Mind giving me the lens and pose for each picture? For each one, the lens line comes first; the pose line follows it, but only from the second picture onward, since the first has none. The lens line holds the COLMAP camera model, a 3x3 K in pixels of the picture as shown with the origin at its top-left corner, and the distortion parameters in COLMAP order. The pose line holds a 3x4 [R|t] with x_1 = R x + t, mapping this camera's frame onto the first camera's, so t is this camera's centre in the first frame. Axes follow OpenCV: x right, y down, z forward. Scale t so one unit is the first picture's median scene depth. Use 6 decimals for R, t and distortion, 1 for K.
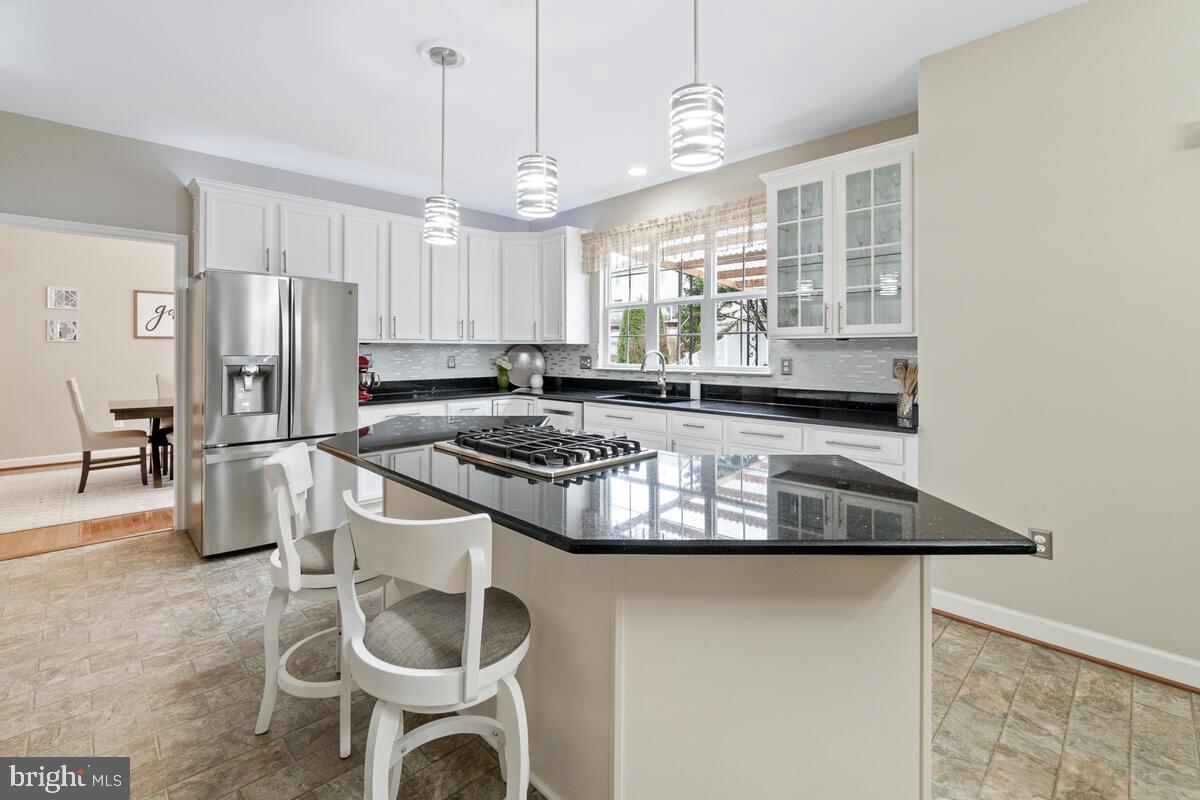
lens RADIAL K [[532.3, 0, 591.8], [0, 532.3, 342.2], [0, 0, 1]] dist [-0.002828, 0.001234]
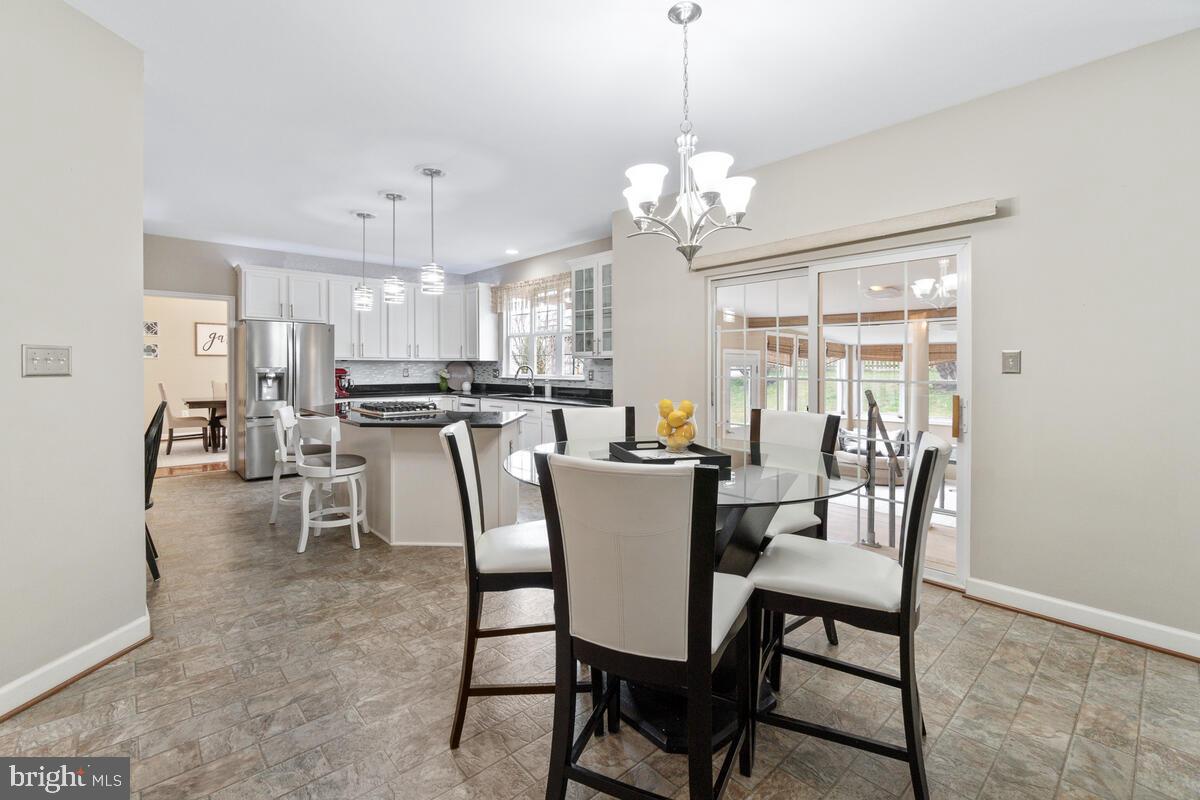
lens RADIAL K [[532.3, 0, 600.3], [0, 532.3, 362.7], [0, 0, 1]] dist [-0.002828, 0.001234]
pose [[0.999438, 0.001660, -0.033479, 0.396751], [-0.001307, 0.999943, 0.010557, -0.008624], [0.033495, -0.010507, 0.999384, -0.565972]]
